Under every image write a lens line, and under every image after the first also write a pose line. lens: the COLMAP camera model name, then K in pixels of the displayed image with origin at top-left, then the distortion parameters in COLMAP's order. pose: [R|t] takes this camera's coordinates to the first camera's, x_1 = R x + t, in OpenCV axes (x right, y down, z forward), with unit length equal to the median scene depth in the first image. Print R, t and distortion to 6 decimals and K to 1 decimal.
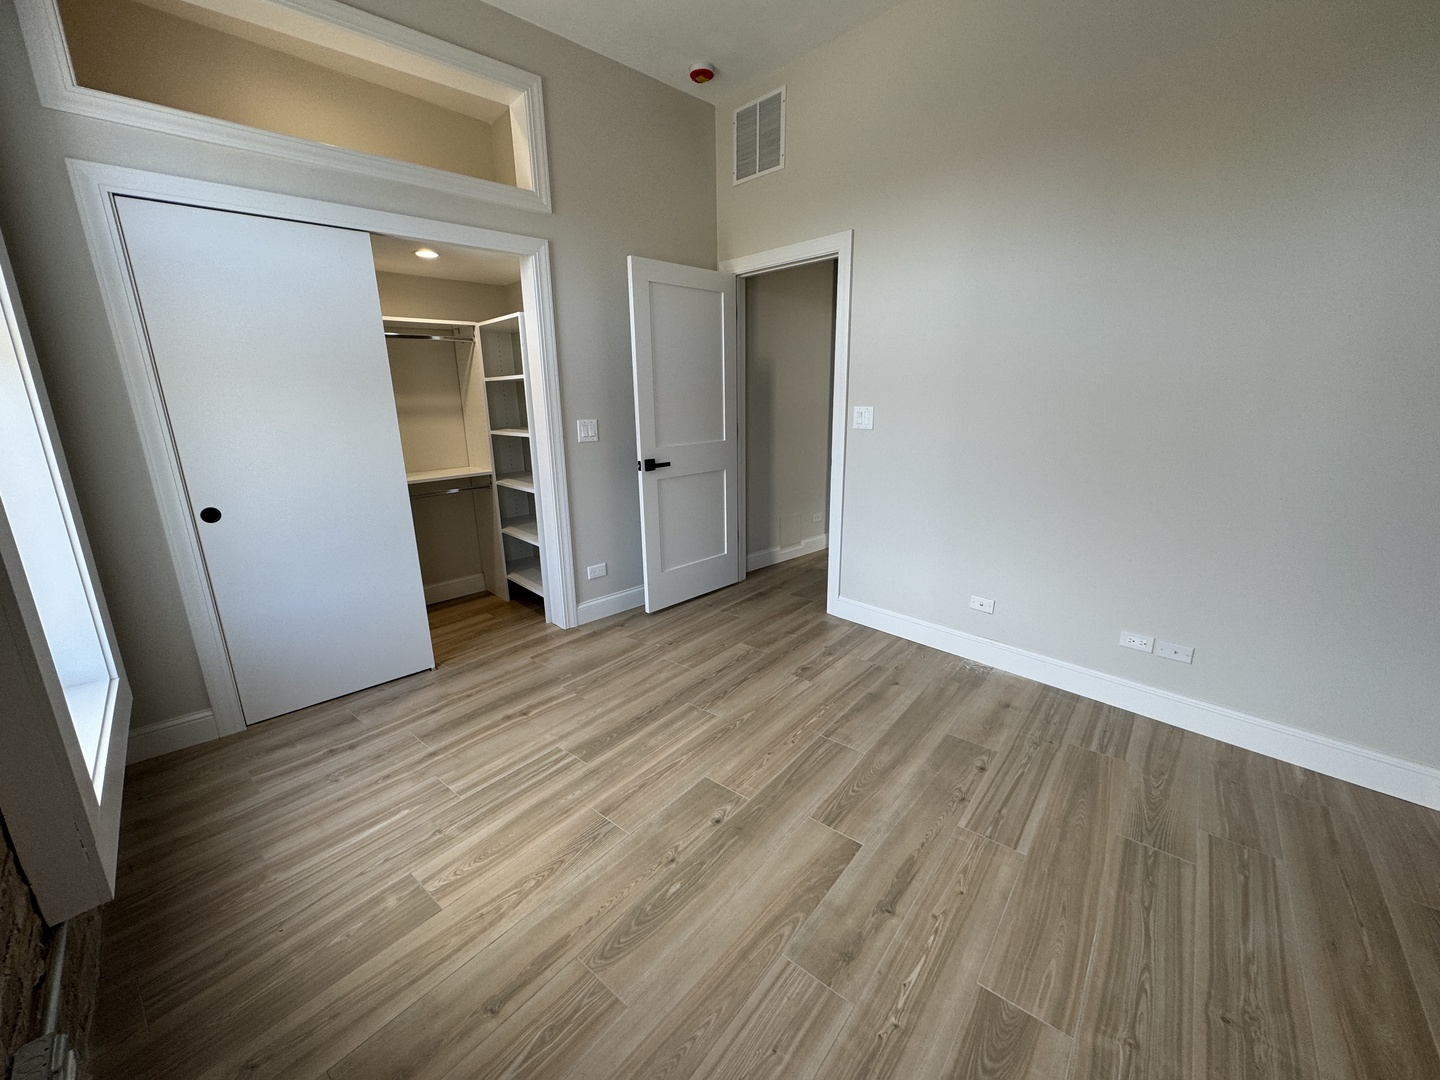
lens RADIAL K [[575.4, 0, 717.8], [0, 575.4, 540.7], [0, 0, 1]] dist [-0.001259, 0.000092]
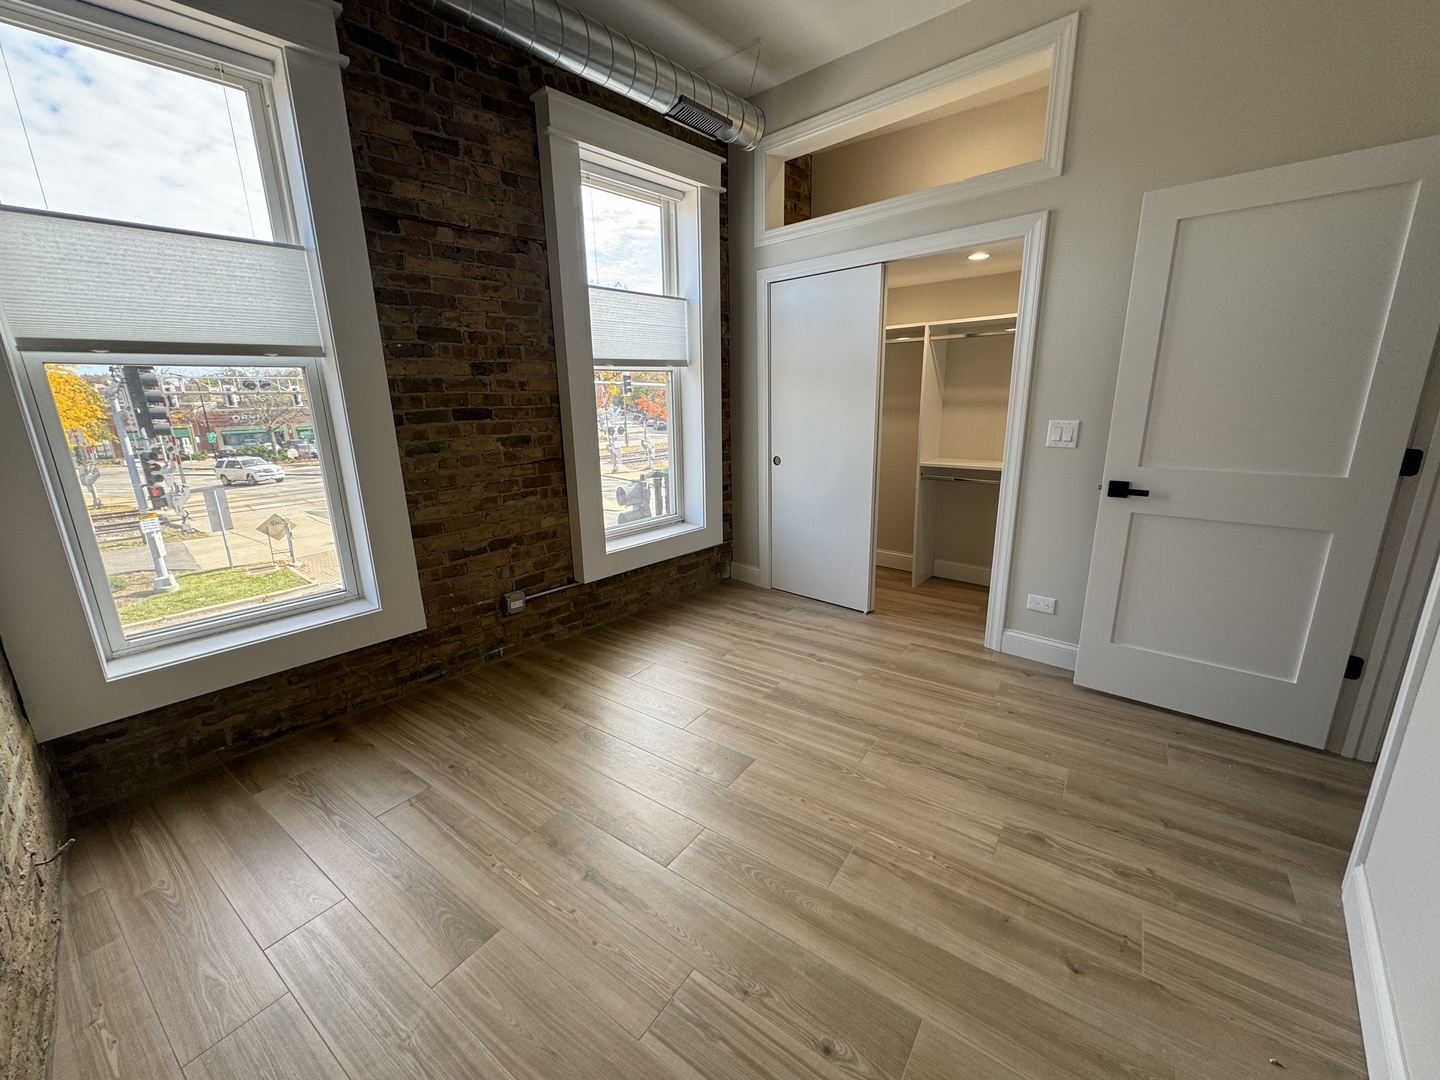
lens RADIAL K [[575.4, 0, 717.8], [0, 575.4, 540.7], [0, 0, 1]] dist [-0.001259, 0.000092]
pose [[0.065093, 0.260940, -0.963158, 0.686077], [-0.232963, 0.942507, 0.239601, -0.157949], [0.970305, 0.208784, 0.122140, 0.558190]]
